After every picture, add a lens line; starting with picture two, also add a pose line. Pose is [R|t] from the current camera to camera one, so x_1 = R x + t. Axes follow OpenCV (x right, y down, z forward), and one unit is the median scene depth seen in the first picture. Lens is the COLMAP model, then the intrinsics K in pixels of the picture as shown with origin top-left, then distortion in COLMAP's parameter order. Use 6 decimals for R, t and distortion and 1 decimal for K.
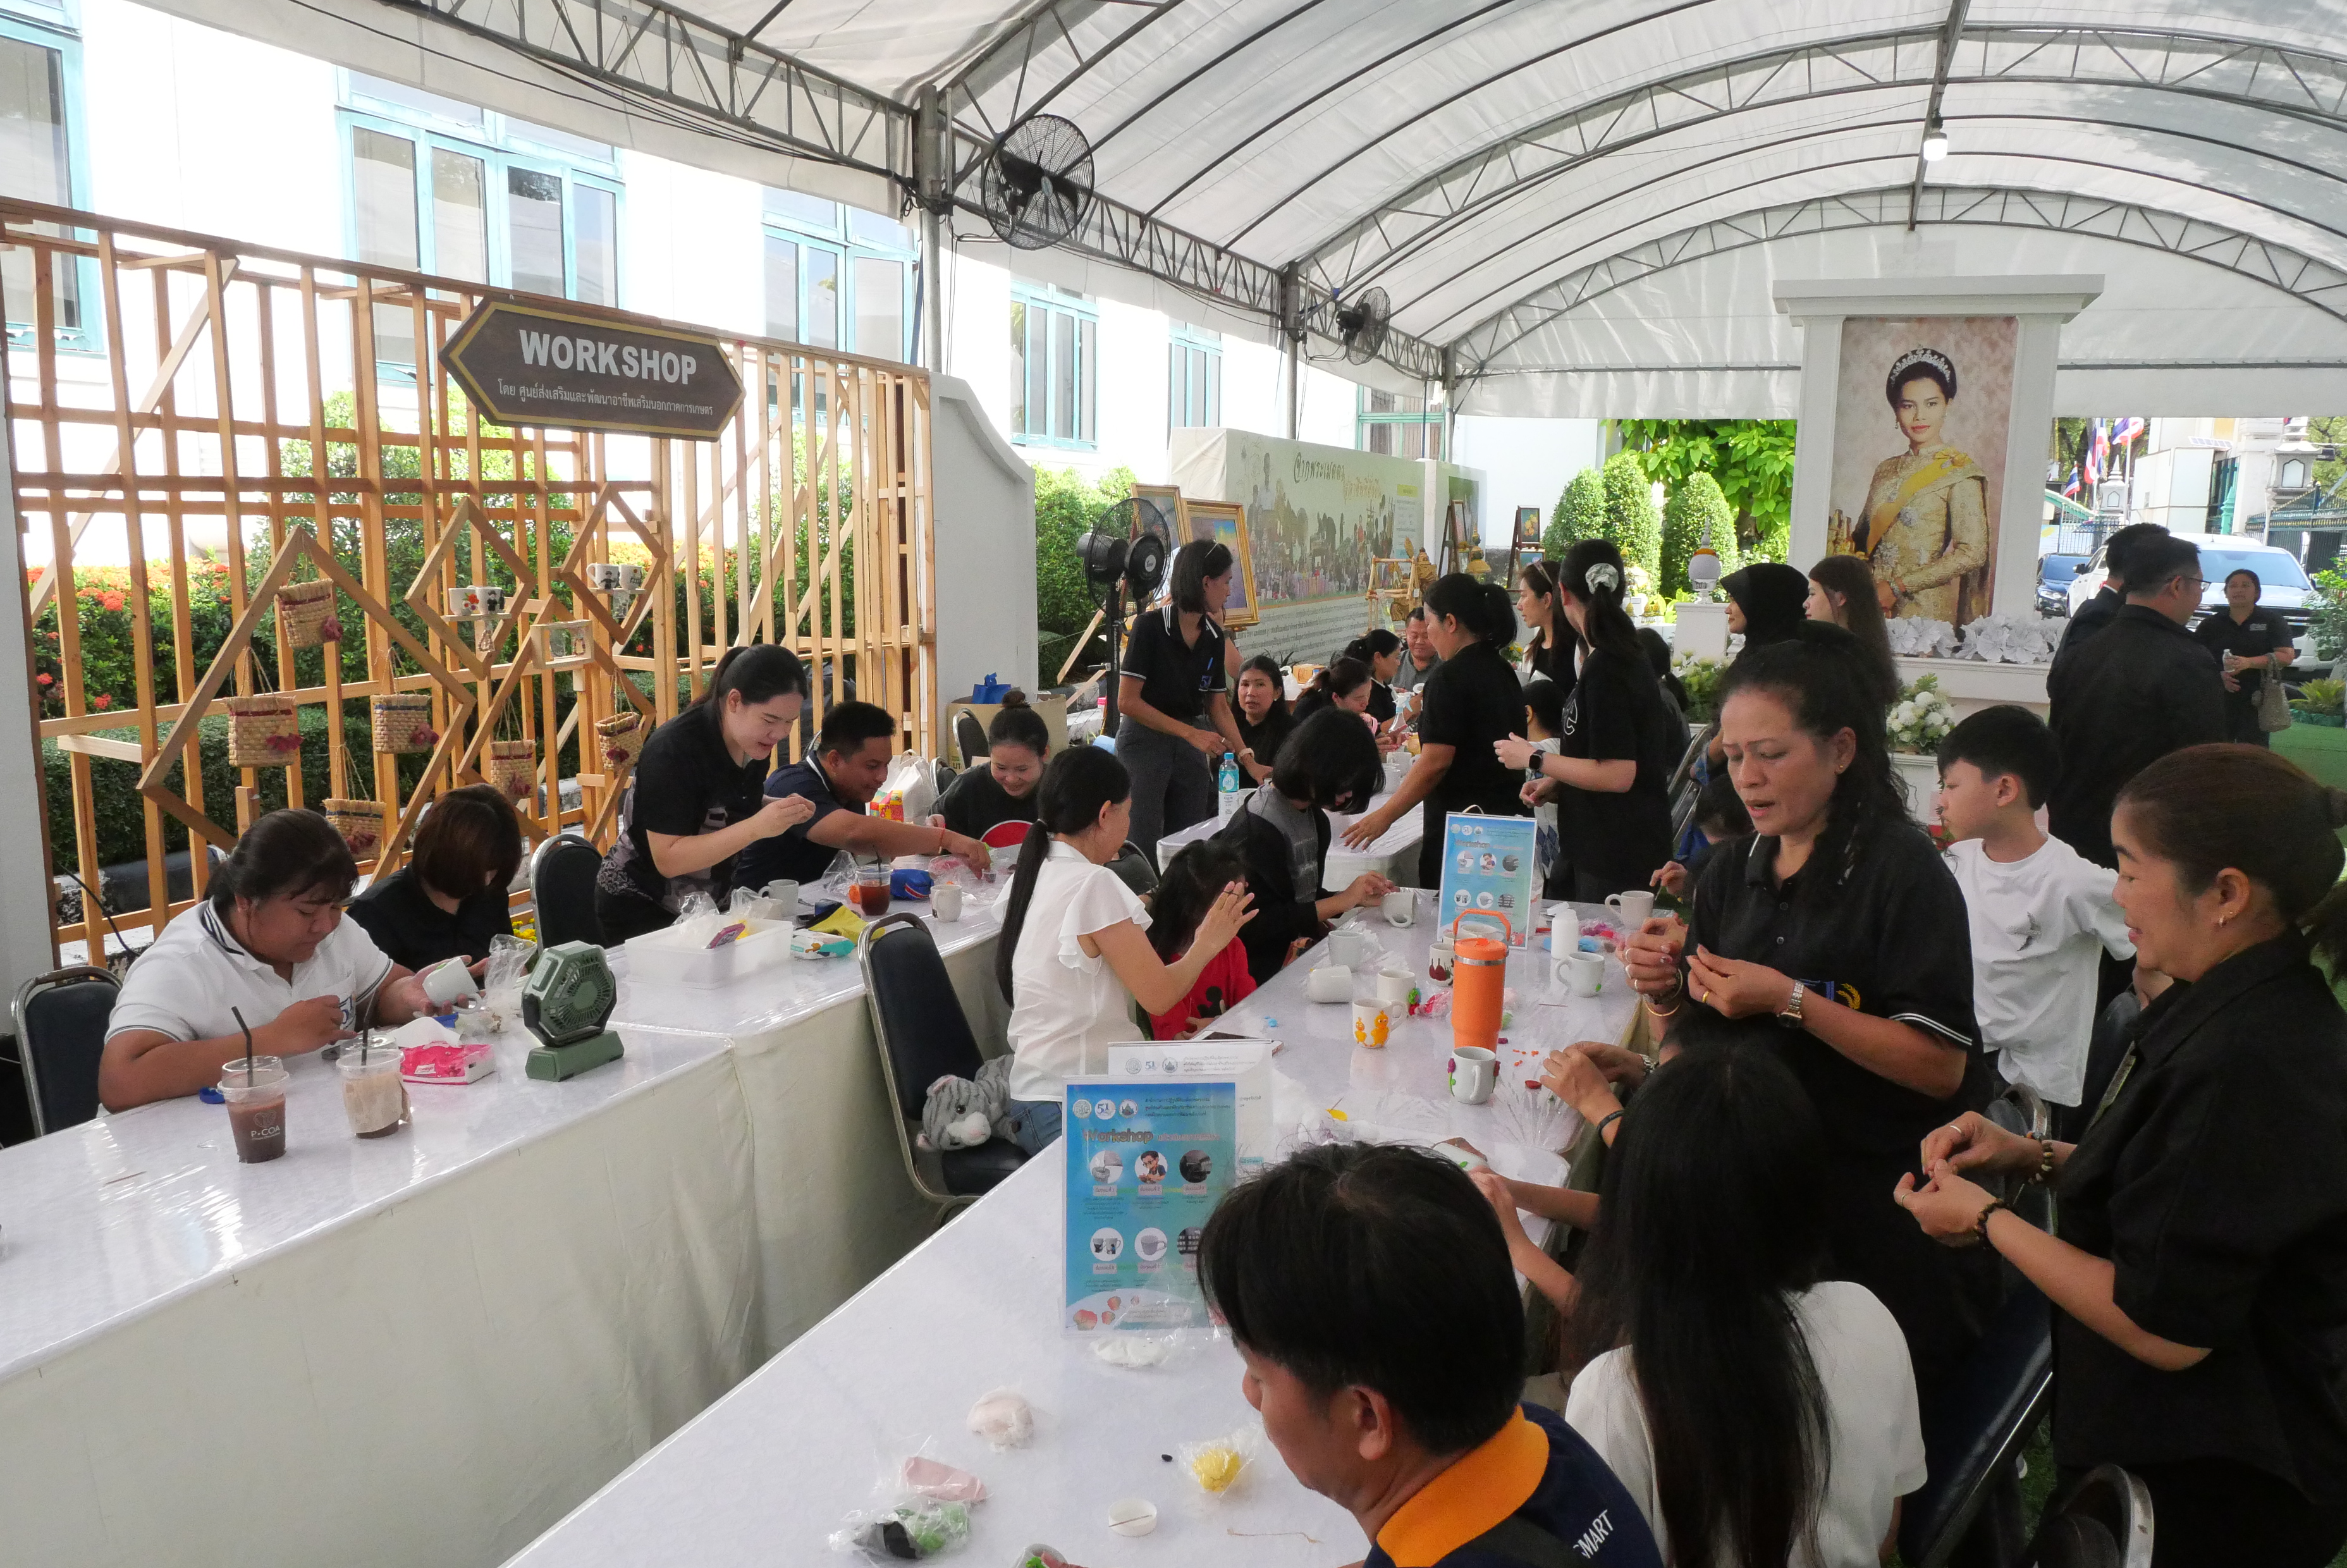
lens RADIAL K [[1715.5, 0, 1175.1], [0, 1715.5, 782.0], [0, 0, 1]] dist [-0.003490, 0.000542]
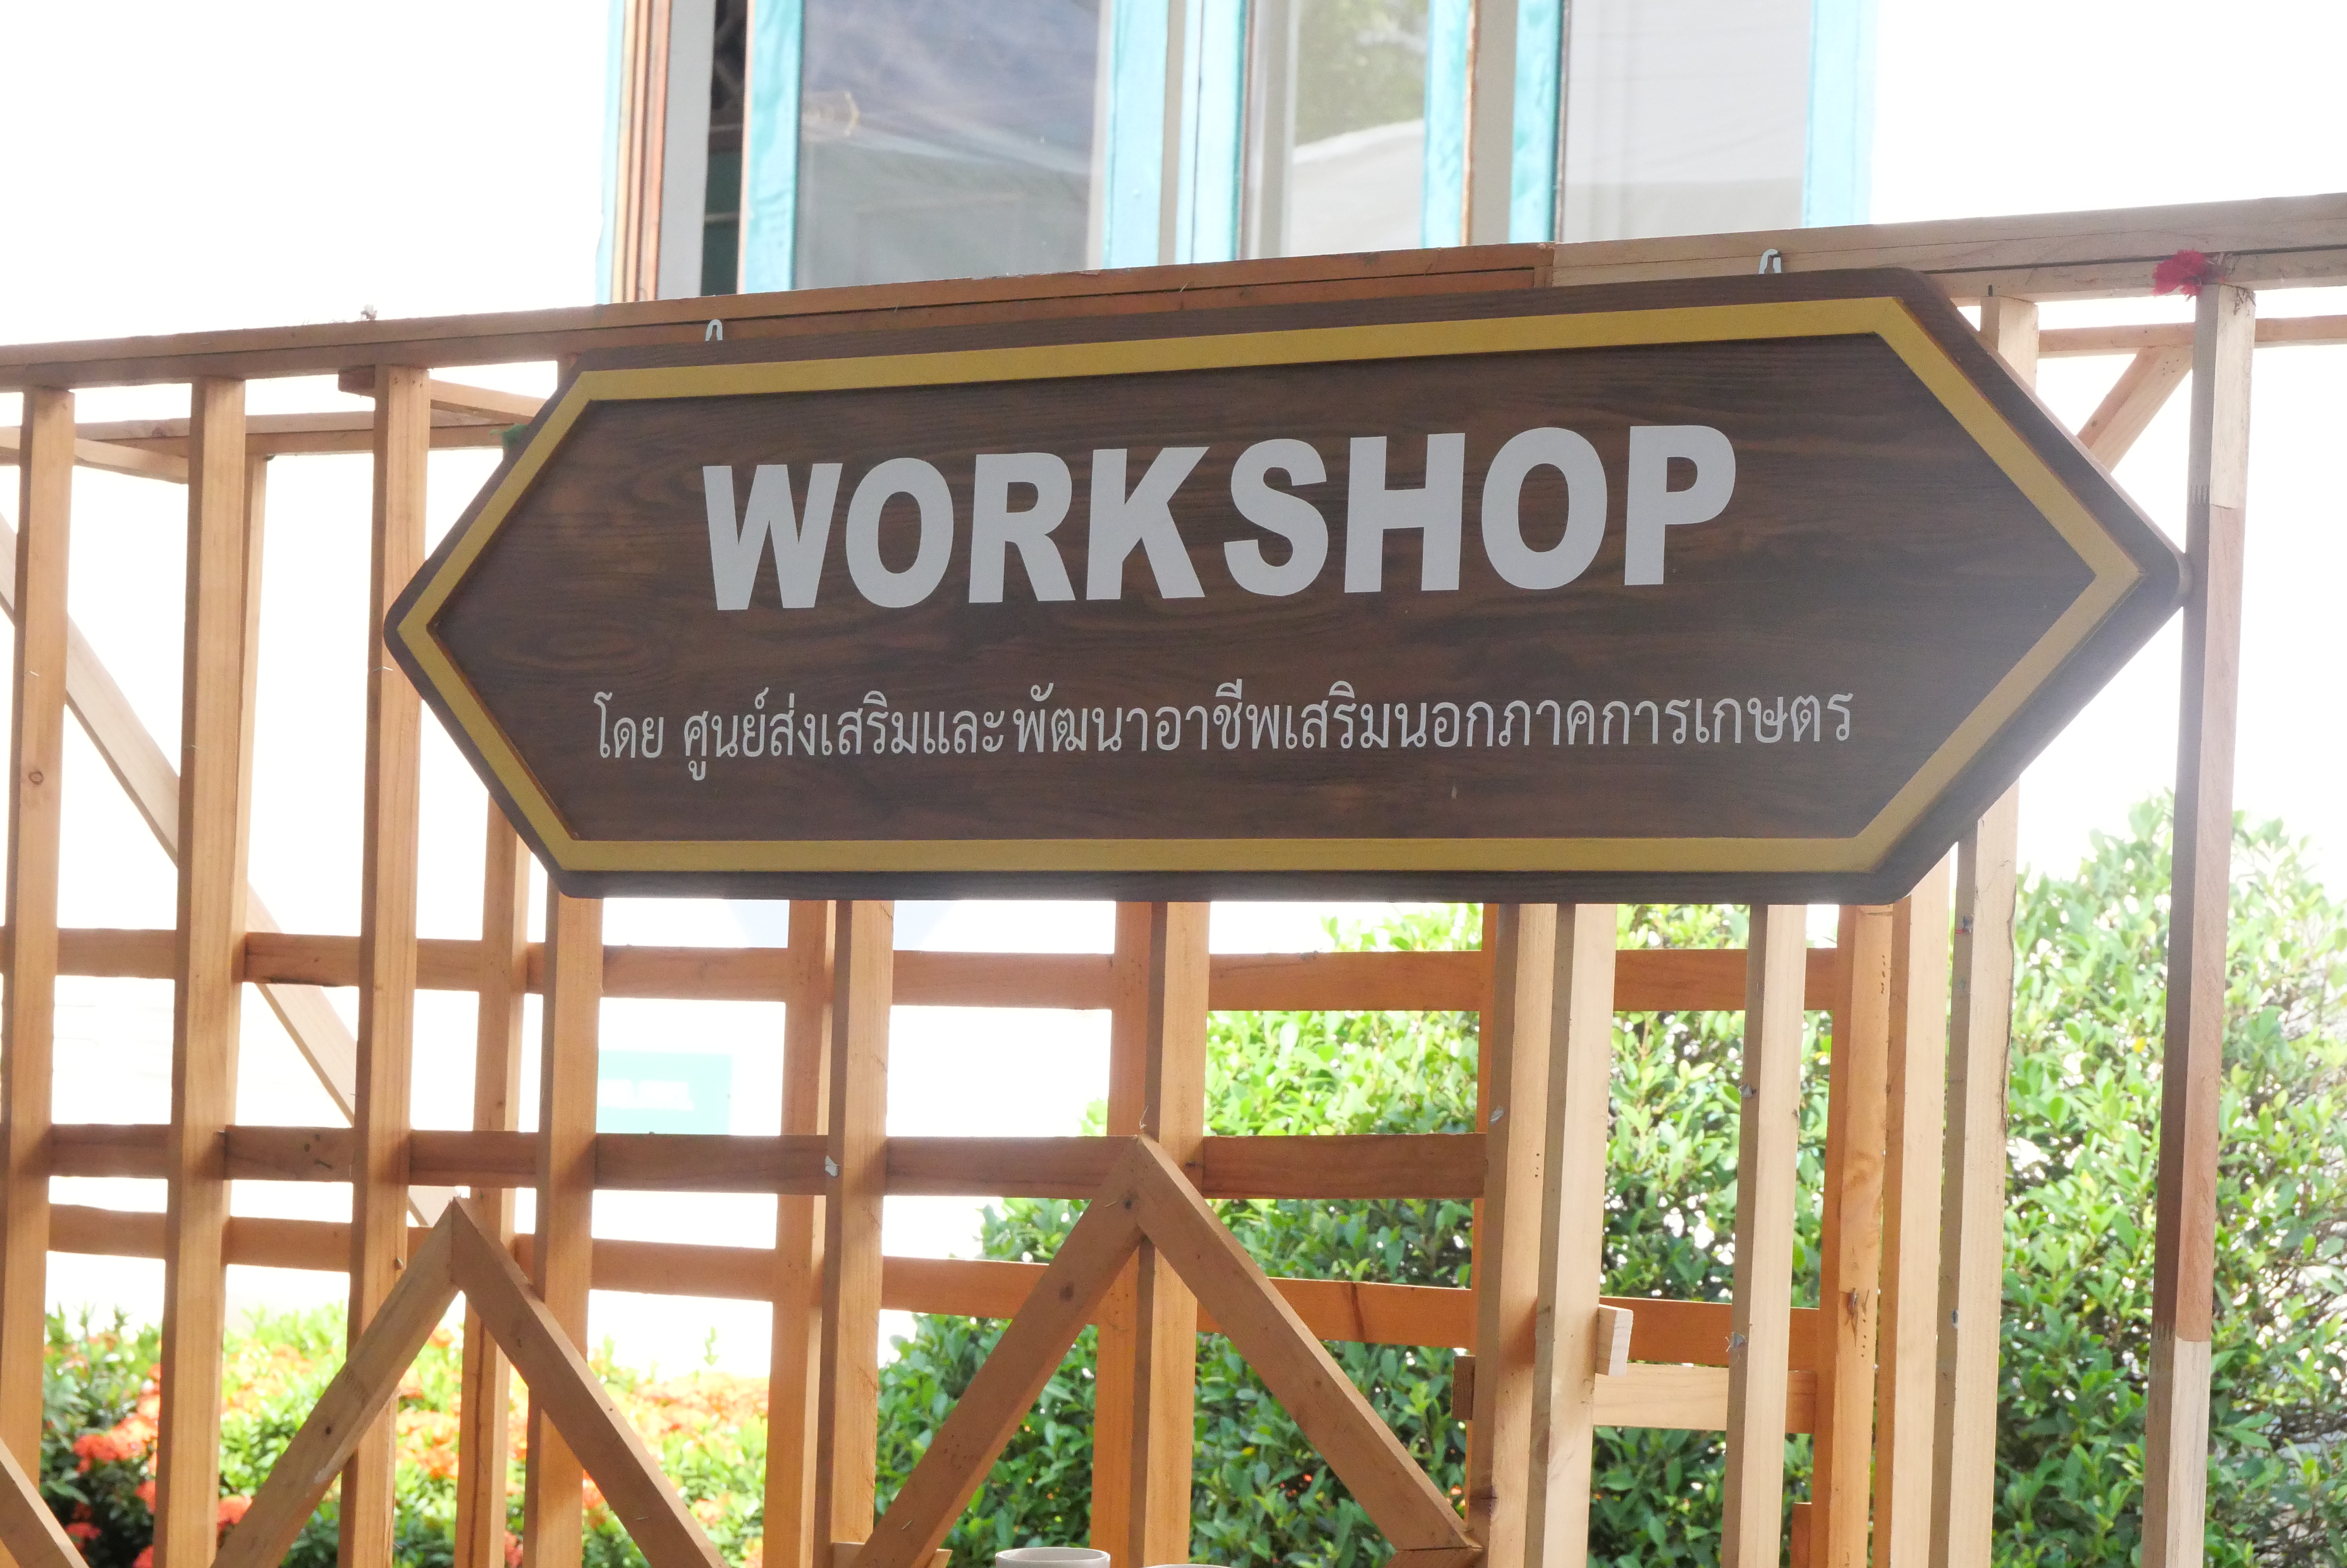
lens RADIAL K [[7926.7, 0, 1172.5], [0, 7926.7, 786.8], [0, 0, 1]] dist [0.233666, 0.000000]
pose [[-0.412351, -0.083174, -0.907221, 0.503949], [-0.193504, 0.981097, -0.001996, -0.221078], [0.890238, 0.174728, -0.420651, 1.424302]]
